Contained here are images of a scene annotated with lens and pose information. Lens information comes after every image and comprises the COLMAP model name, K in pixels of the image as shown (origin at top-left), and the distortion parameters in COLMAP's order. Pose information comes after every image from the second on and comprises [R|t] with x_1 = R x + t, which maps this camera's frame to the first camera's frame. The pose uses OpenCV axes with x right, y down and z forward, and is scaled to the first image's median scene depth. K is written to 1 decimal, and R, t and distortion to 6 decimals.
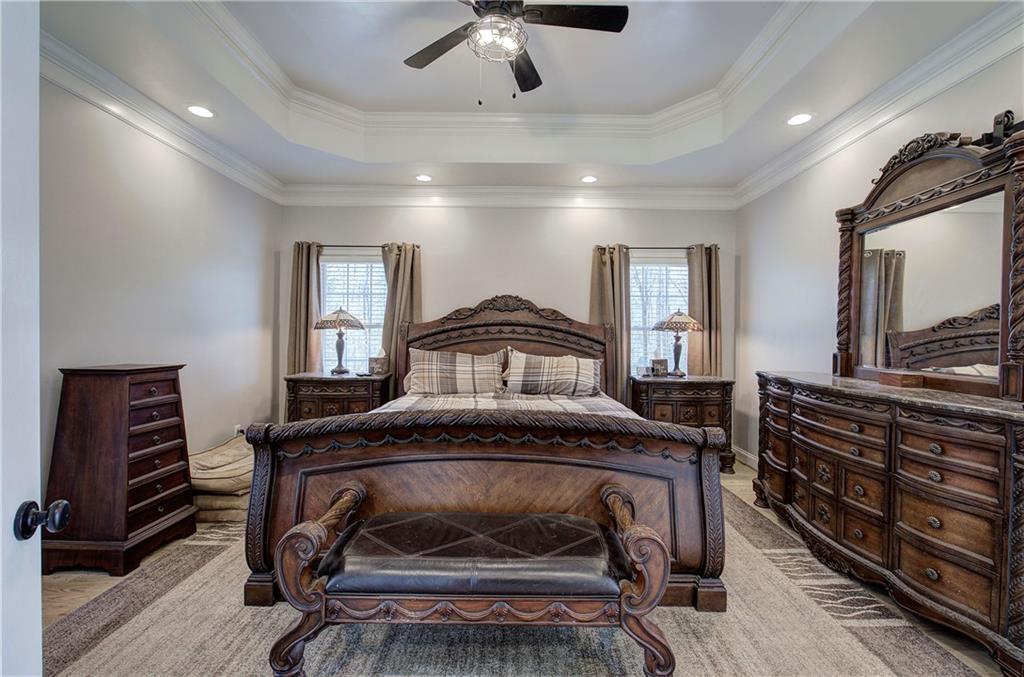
lens RADIAL K [[431.3, 0, 517.5], [0, 431.3, 338.0], [0, 0, 1]] dist [-0.003726, 0.000516]
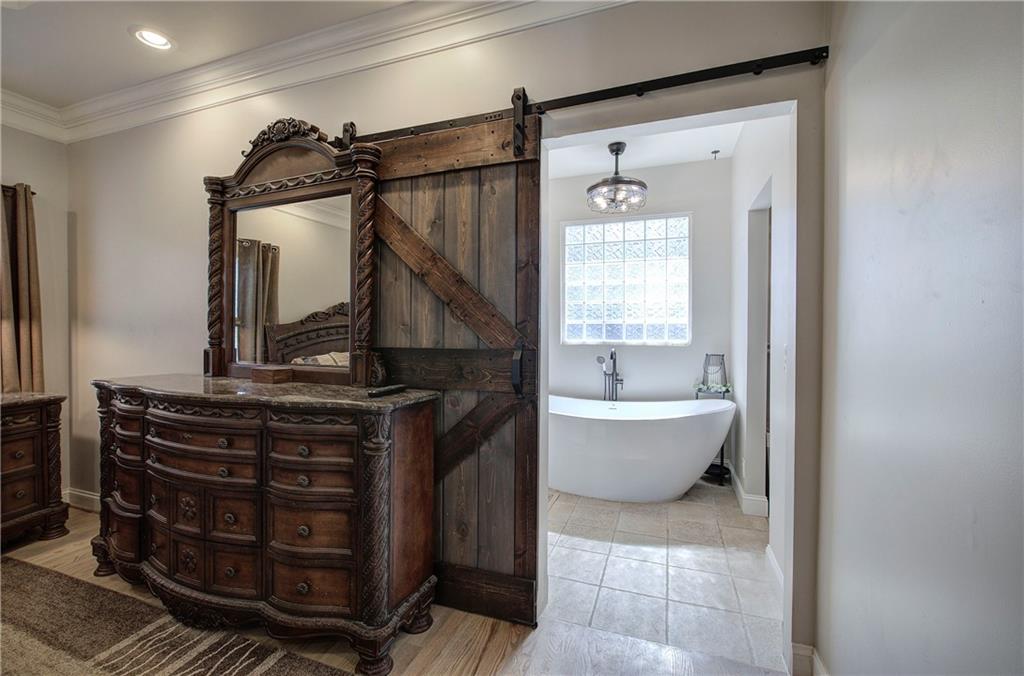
lens RADIAL K [[431.3, 0, 512.4], [0, 431.3, 336.7], [0, 0, 1]] dist [-0.003726, 0.000516]
pose [[0.343019, -0.019824, 0.939119, 0.162937], [0.006952, 0.999803, 0.018566, -0.000152], [-0.939303, 0.000161, 0.343090, 0.161997]]
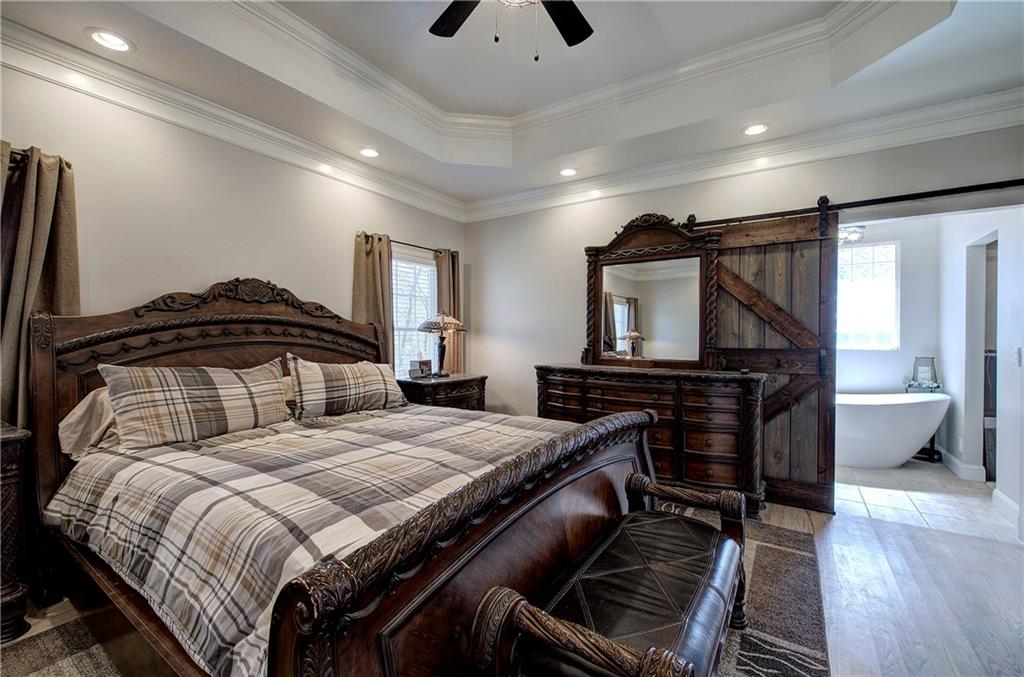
lens RADIAL K [[431.3, 0, 514.5], [0, 431.3, 338.8], [0, 0, 1]] dist [-0.003726, 0.000516]
pose [[0.549208, -0.011946, 0.835600, -0.565942], [0.006948, 0.999929, 0.009729, -0.011898], [-0.835657, 0.000462, 0.549252, 0.426003]]
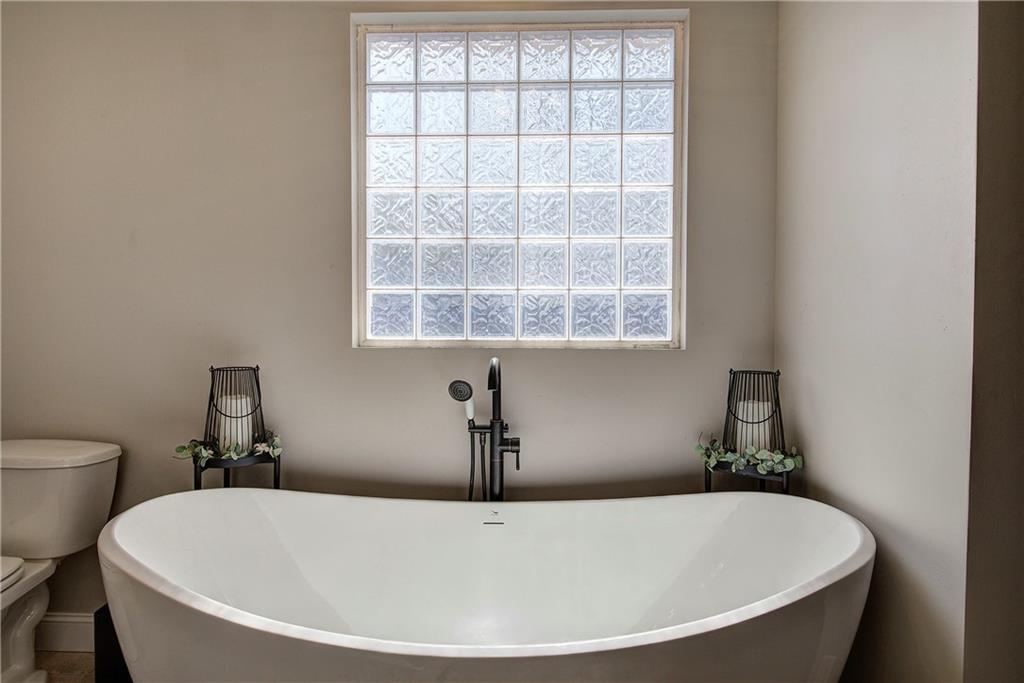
lens RADIAL K [[531.8, 0, 515.2], [0, 531.8, 340.4], [0, 0, 1]] dist [0.021751, -0.013673]
pose [[0.024578, -0.009002, 0.999657, 0.952044], [-0.000073, 0.999959, 0.009006, 0.039653], [-0.999698, -0.000294, 0.024576, 0.293398]]
